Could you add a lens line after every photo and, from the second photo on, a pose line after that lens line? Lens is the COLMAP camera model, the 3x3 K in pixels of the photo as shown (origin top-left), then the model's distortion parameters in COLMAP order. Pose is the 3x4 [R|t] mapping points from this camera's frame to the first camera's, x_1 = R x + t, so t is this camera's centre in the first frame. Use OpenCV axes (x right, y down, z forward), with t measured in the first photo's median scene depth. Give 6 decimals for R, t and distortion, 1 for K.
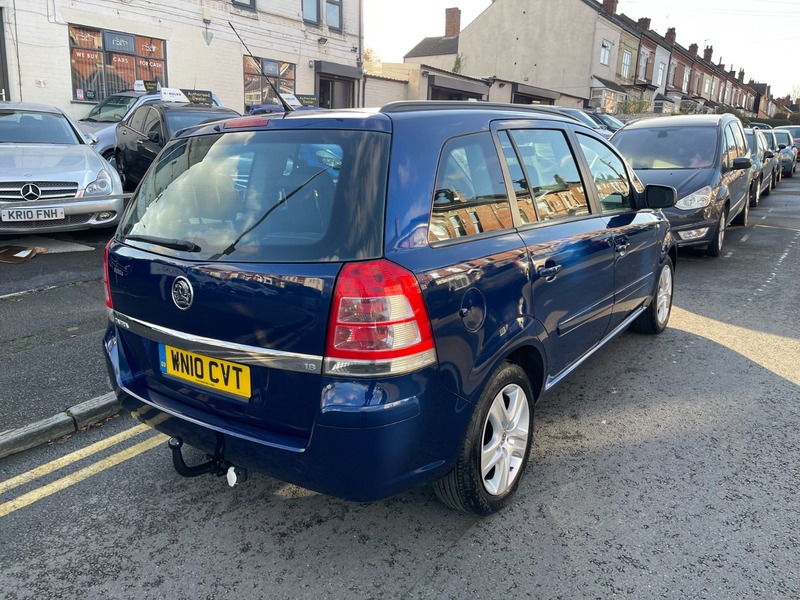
lens RADIAL K [[600.3, 0, 400.5], [0, 600.3, 294.6], [0, 0, 1]] dist [0.084362, -0.112540]
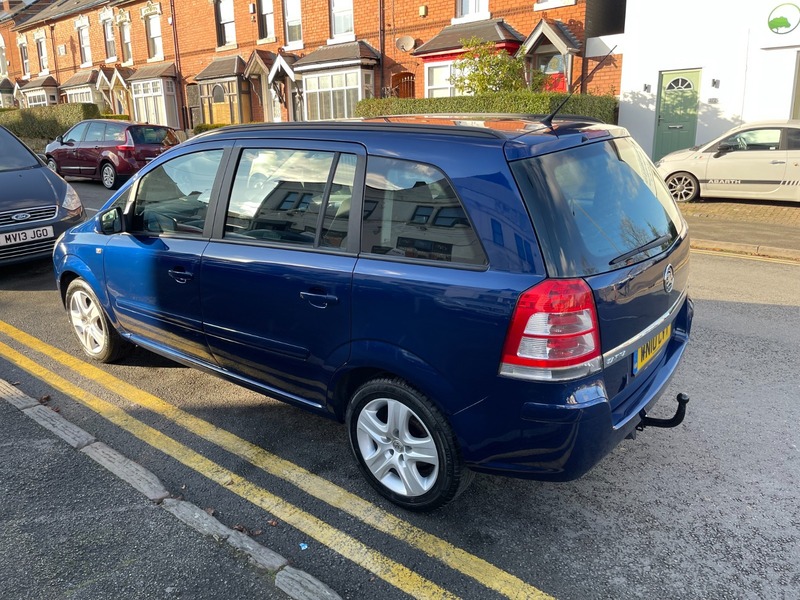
lens RADIAL K [[600.3, 0, 394.9], [0, 600.3, 291.7], [0, 0, 1]] dist [0.084362, -0.112540]
pose [[0.049120, -0.273230, 0.960694, -0.557965], [0.262056, 0.931683, 0.251580, -0.151996], [-0.963802, 0.239398, 0.117366, 0.503302]]
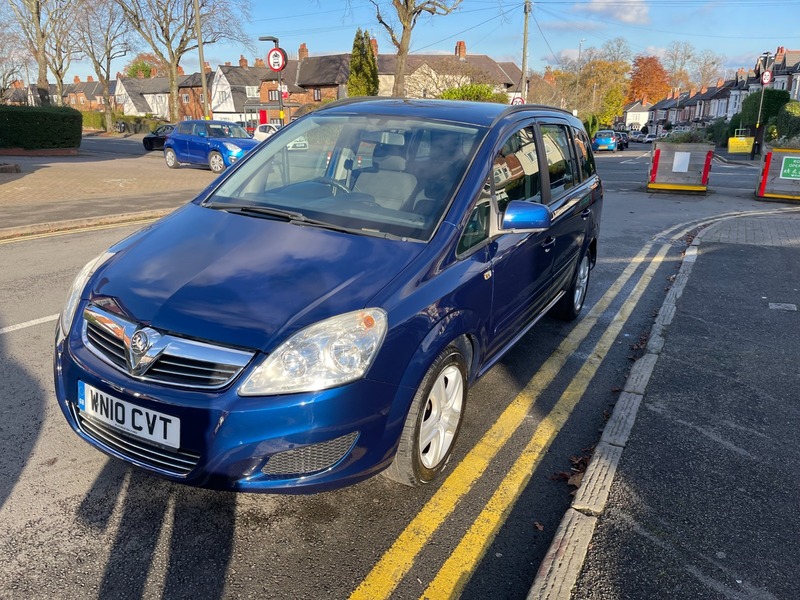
lens RADIAL K [[600.3, 0, 394.5], [0, 600.3, 304.5], [0, 0, 1]] dist [0.084362, -0.112540]
pose [[-0.992842, 0.010205, -0.119000, 0.194691], [-0.054403, 0.848341, 0.526648, -0.335397], [0.106327, 0.529352, -0.841713, 1.275163]]
